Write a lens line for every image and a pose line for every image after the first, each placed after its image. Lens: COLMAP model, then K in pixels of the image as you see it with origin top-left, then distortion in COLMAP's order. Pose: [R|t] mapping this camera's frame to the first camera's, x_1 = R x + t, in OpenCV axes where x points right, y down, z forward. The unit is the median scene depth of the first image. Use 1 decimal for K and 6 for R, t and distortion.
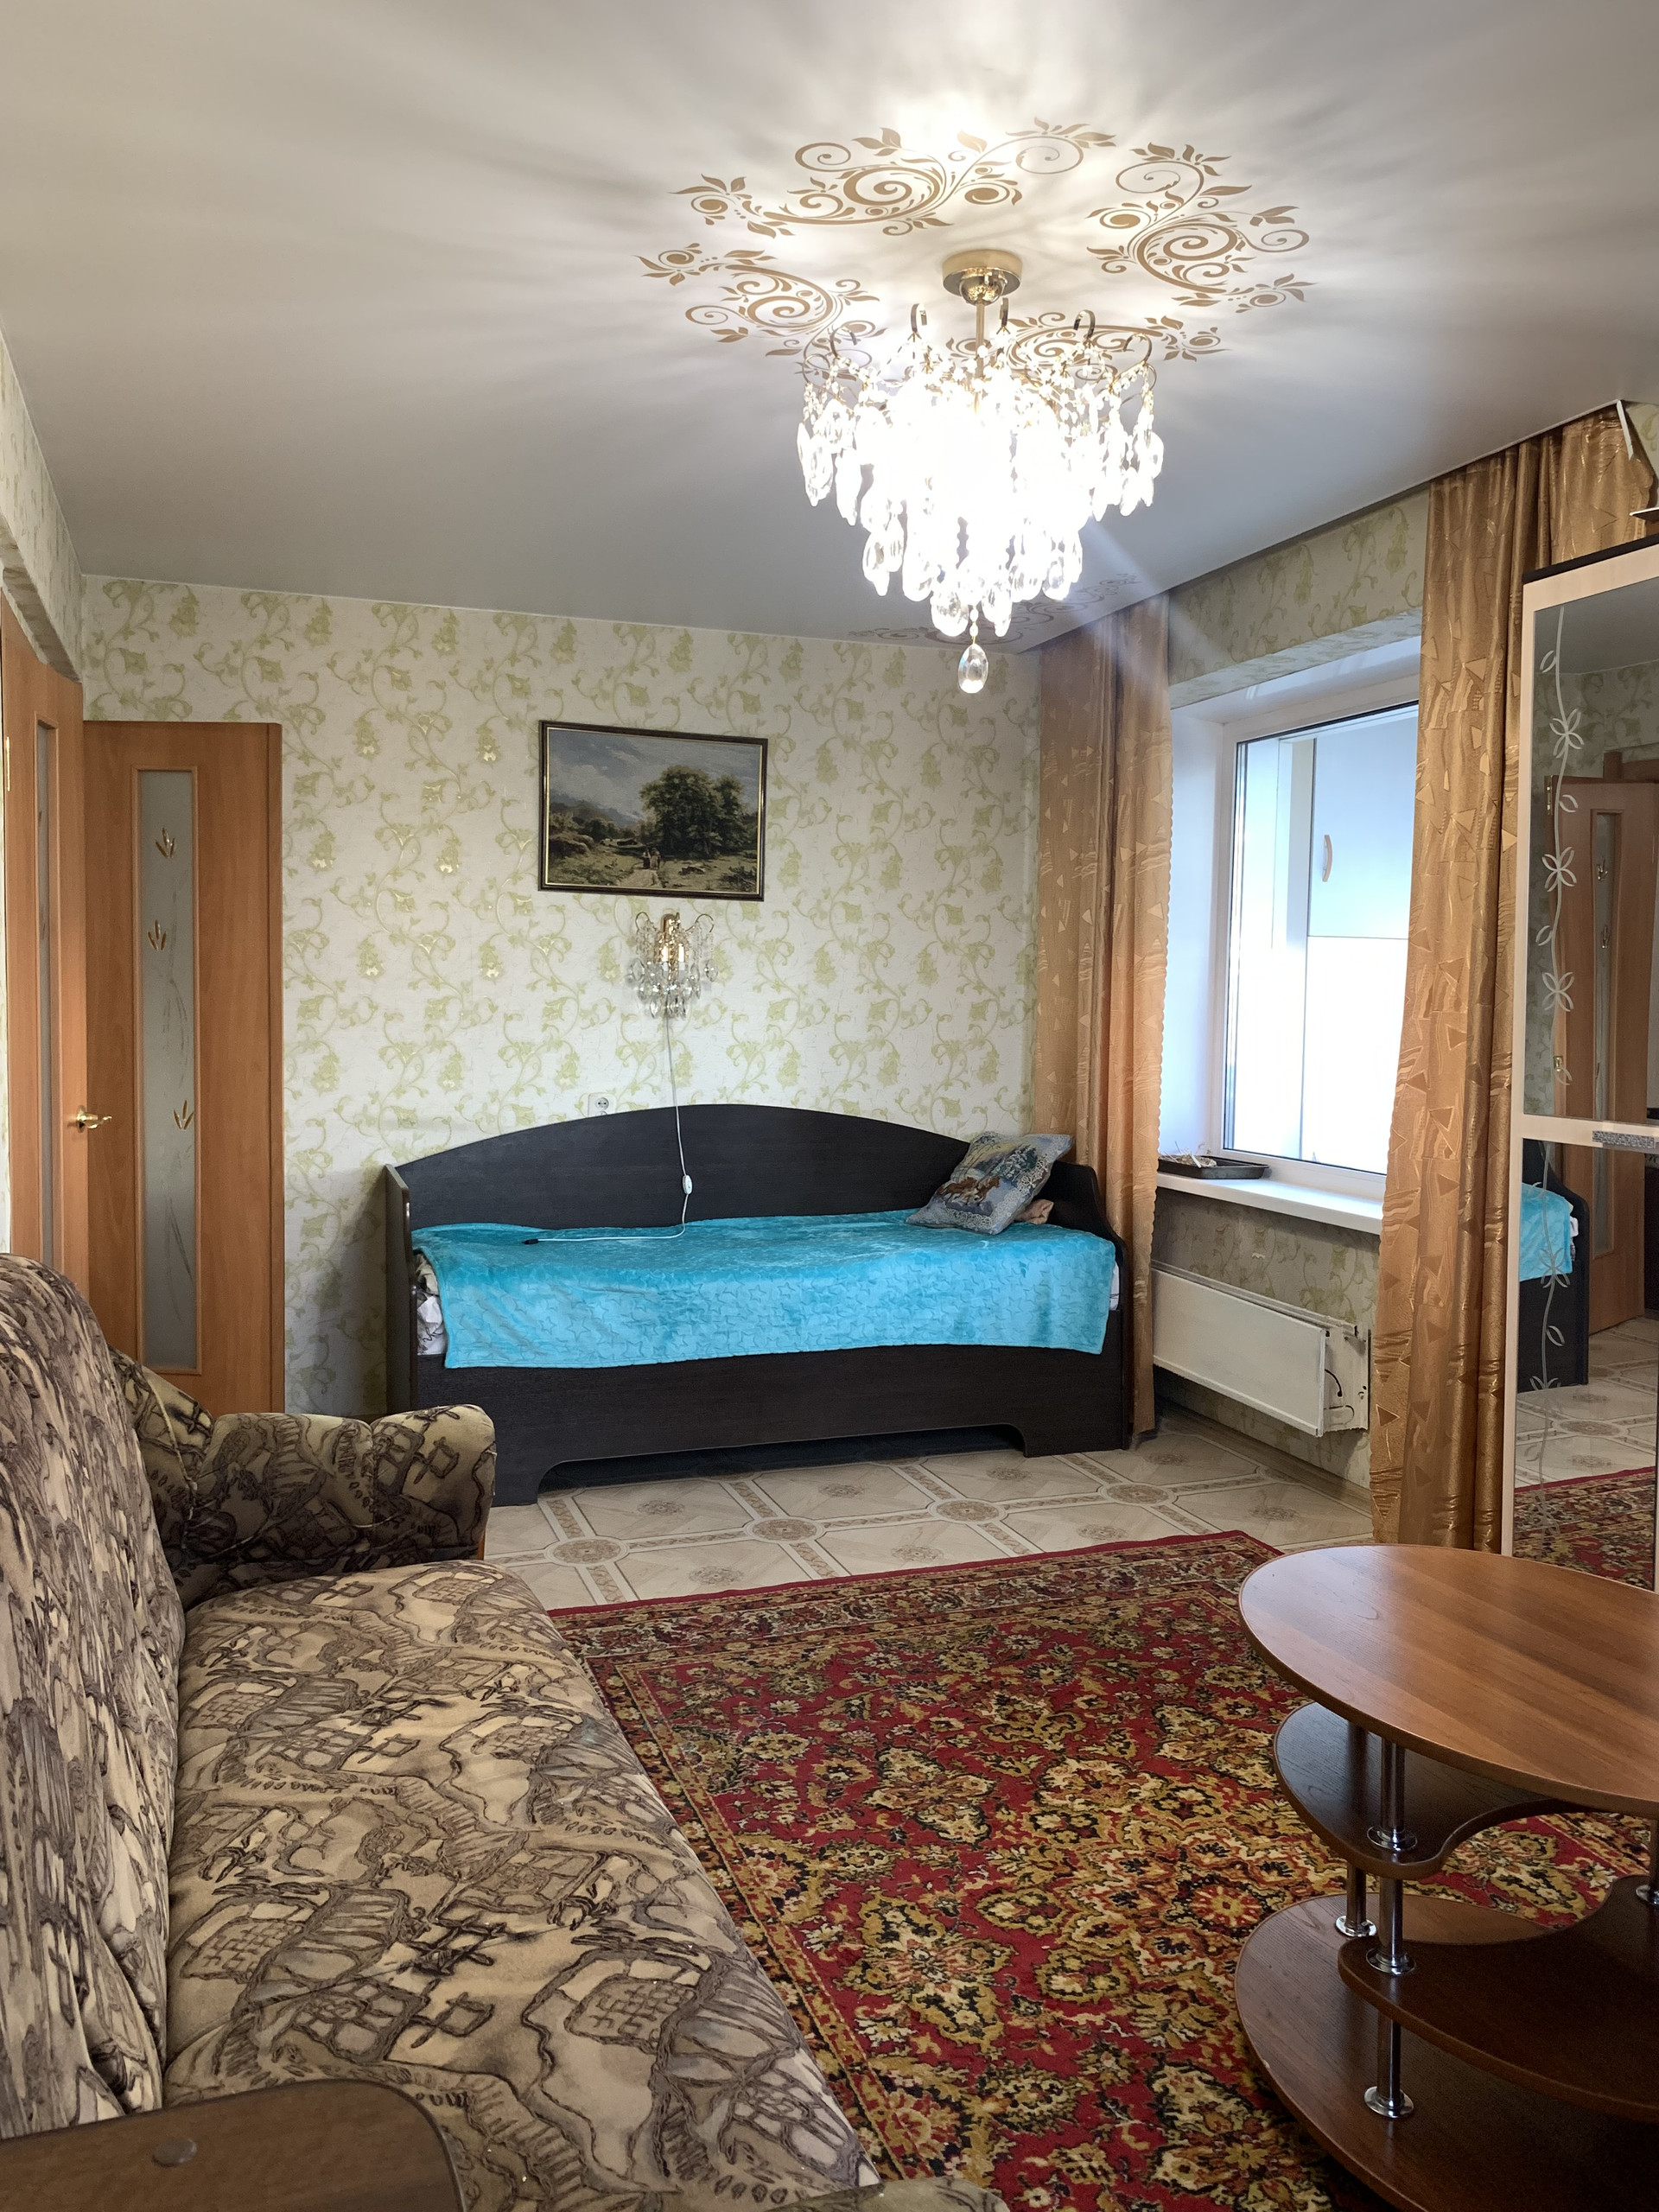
lens RADIAL K [[1676.1, 0, 830.2], [0, 1676.1, 1099.4], [0, 0, 1]] dist [-0.006159, 0.008205]
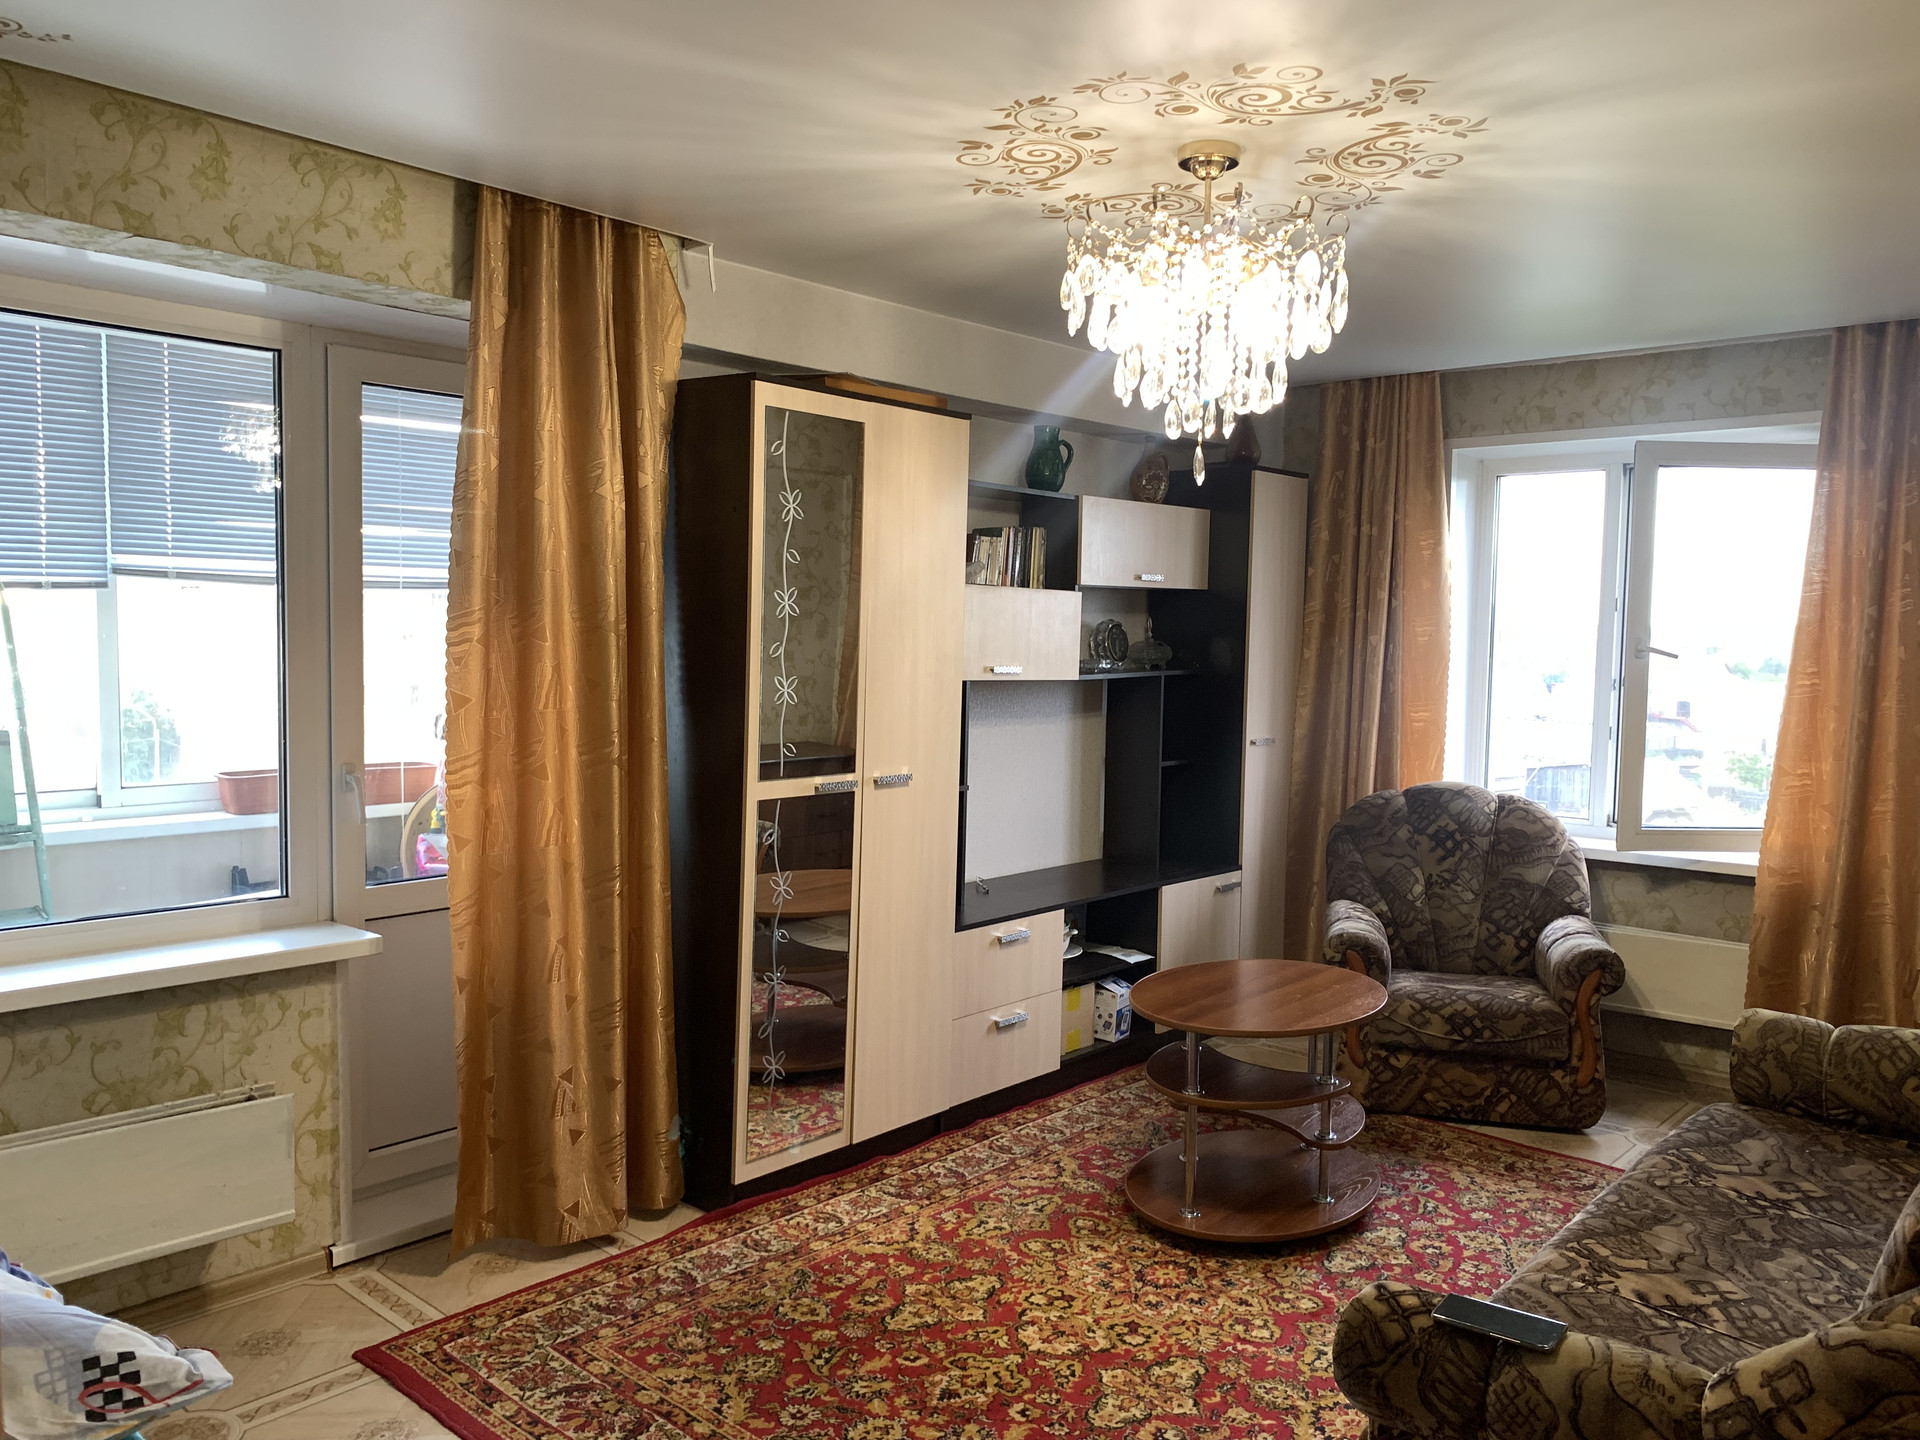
lens RADIAL K [[1454.9, 0, 960.3], [0, 1454.9, 727.4], [0, 0, 1]] dist [-0.006159, 0.008205]
pose [[-0.470530, -0.077363, 0.878986, -0.772972], [0.036617, 0.993579, 0.107050, -0.176249], [-0.881624, 0.082556, -0.464676, 1.608670]]
